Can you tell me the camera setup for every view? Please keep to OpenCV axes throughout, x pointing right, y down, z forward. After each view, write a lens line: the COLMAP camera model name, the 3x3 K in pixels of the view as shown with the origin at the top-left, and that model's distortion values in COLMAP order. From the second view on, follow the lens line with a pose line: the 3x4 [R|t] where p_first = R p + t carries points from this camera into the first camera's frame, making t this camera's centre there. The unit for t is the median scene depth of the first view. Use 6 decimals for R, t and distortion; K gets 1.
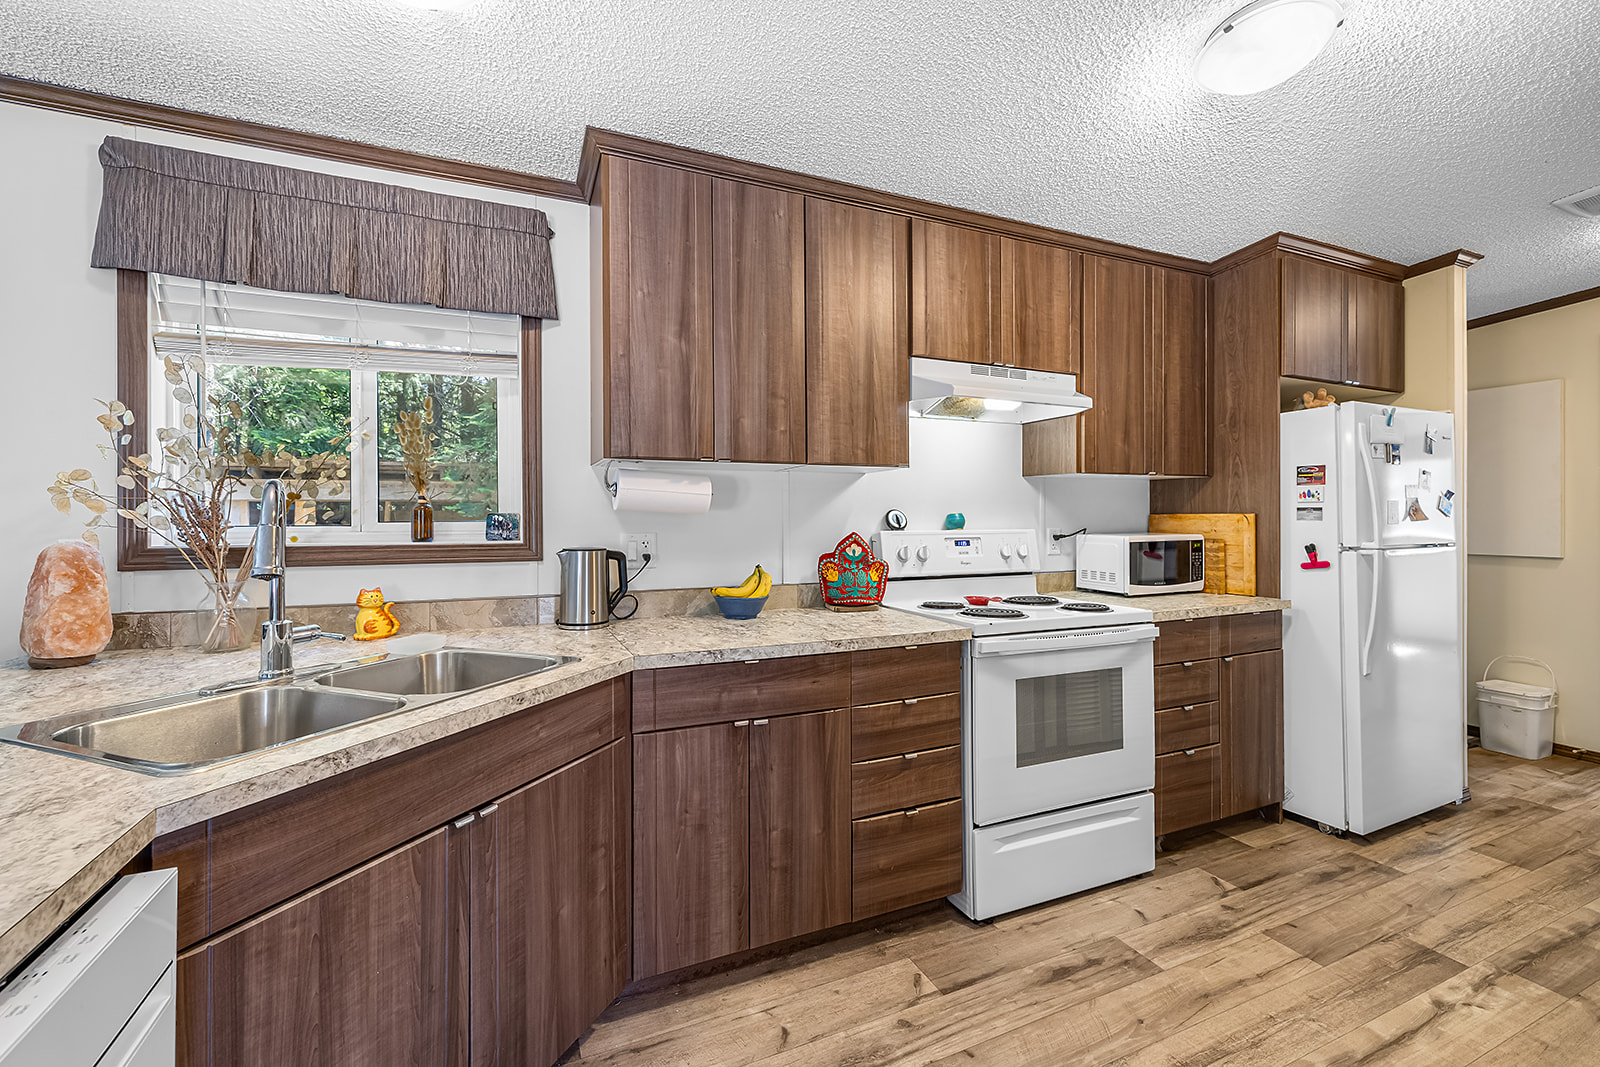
lens RADIAL K [[675.6, 0, 799.4], [0, 675.6, 518.3], [0, 0, 1]] dist [0.000039, 0.000079]
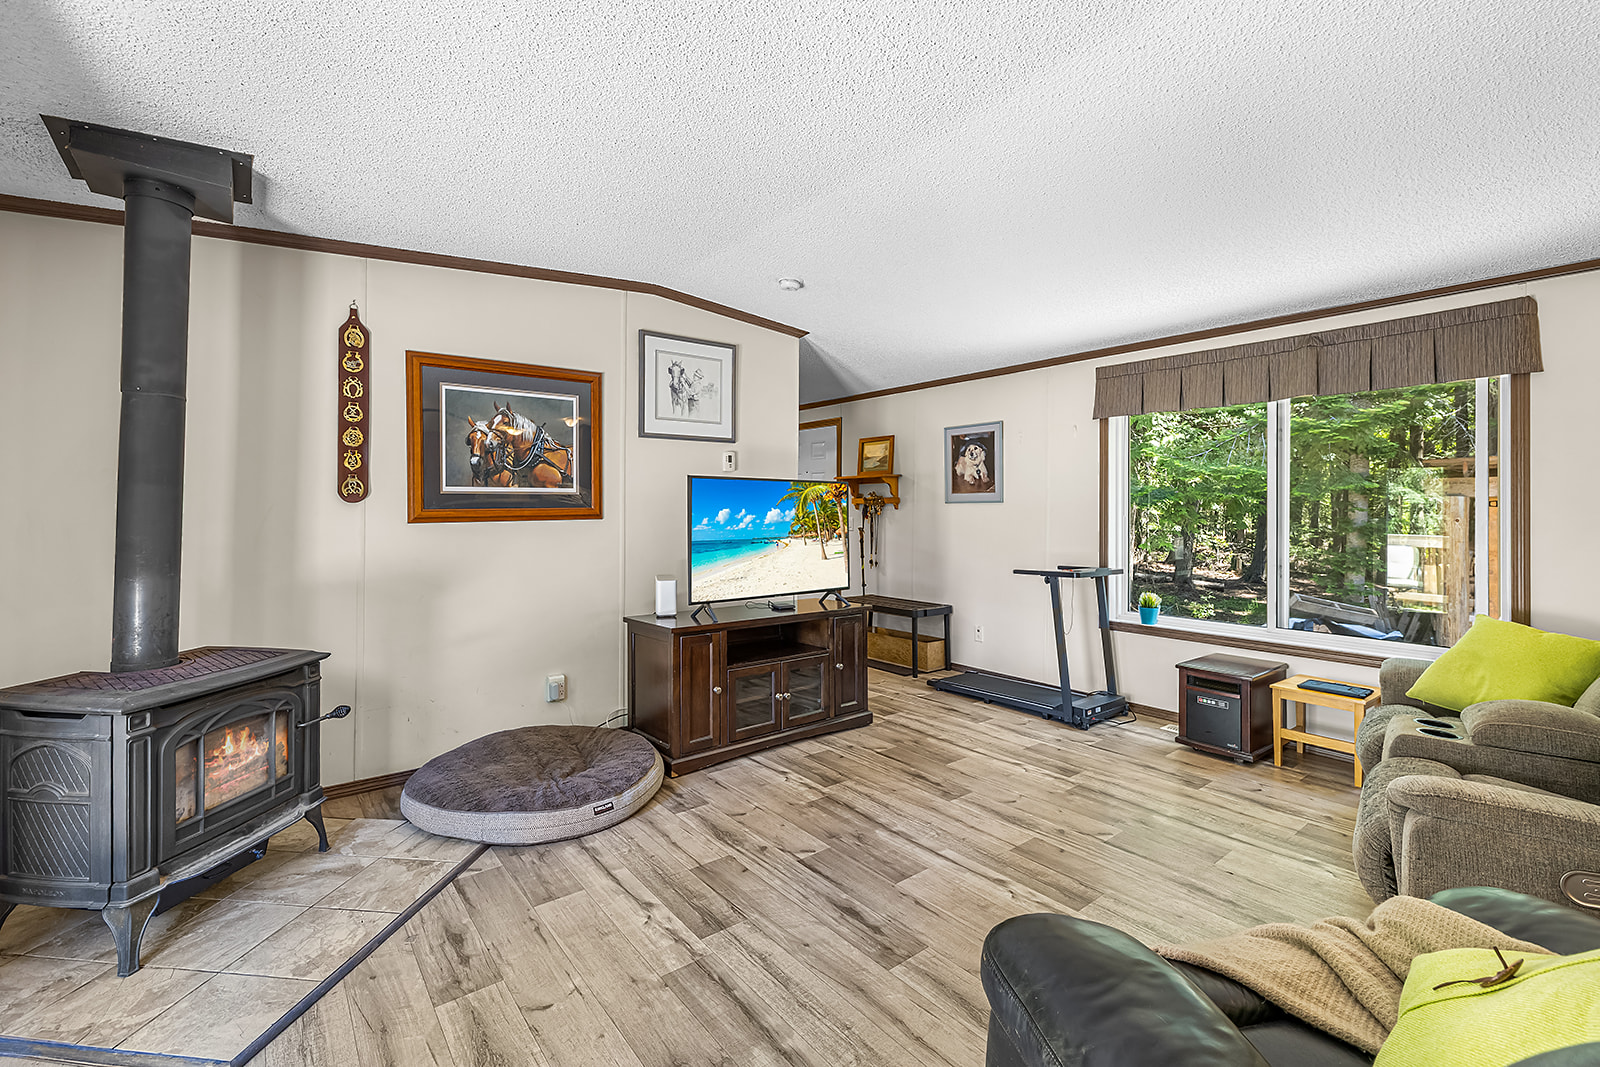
lens RADIAL K [[675.6, 0, 796.9], [0, 675.6, 520.1], [0, 0, 1]] dist [0.000039, 0.000079]
pose [[0.230430, 0.004211, -0.973080, 1.923953], [0.016323, 0.999833, 0.008193, -0.012225], [0.972952, -0.017772, 0.230323, 0.846021]]
